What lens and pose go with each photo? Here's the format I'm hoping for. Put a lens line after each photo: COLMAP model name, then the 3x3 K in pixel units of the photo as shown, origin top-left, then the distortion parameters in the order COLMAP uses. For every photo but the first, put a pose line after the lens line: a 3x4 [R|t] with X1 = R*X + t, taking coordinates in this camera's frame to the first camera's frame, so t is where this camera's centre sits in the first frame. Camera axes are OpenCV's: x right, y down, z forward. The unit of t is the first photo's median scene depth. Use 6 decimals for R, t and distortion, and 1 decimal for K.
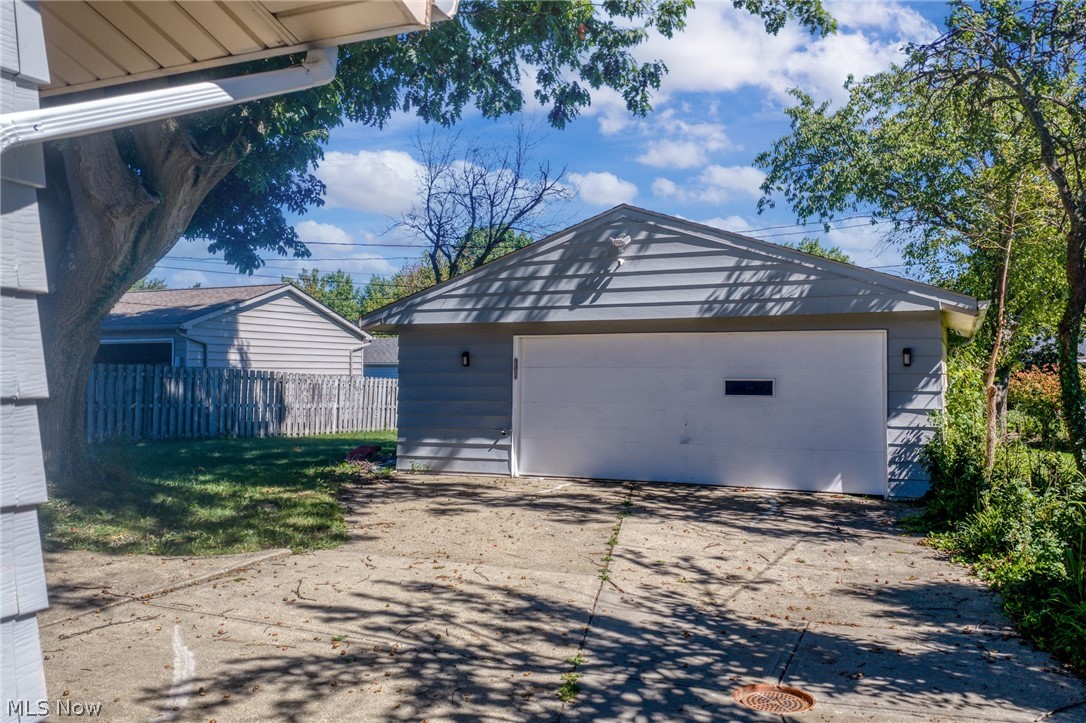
lens RADIAL K [[901.4, 0, 548.1], [0, 901.4, 354.5], [0, 0, 1]] dist [0.058851, -0.094880]
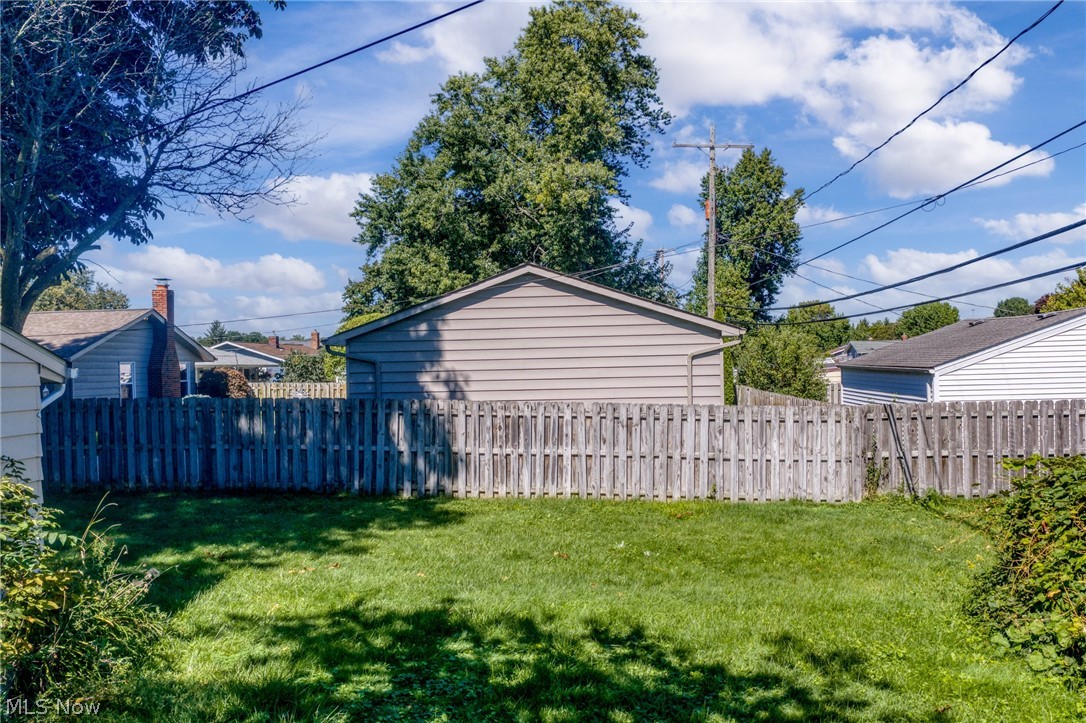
lens RADIAL K [[901.4, 0, 548.1], [0, 901.4, 354.5], [0, 0, 1]] dist [0.058851, -0.094880]
pose [[0.370106, -0.016168, -0.928849, 0.343842], [0.042394, 0.999101, -0.000498, -0.010314], [0.928022, -0.039193, 0.370459, 0.783381]]
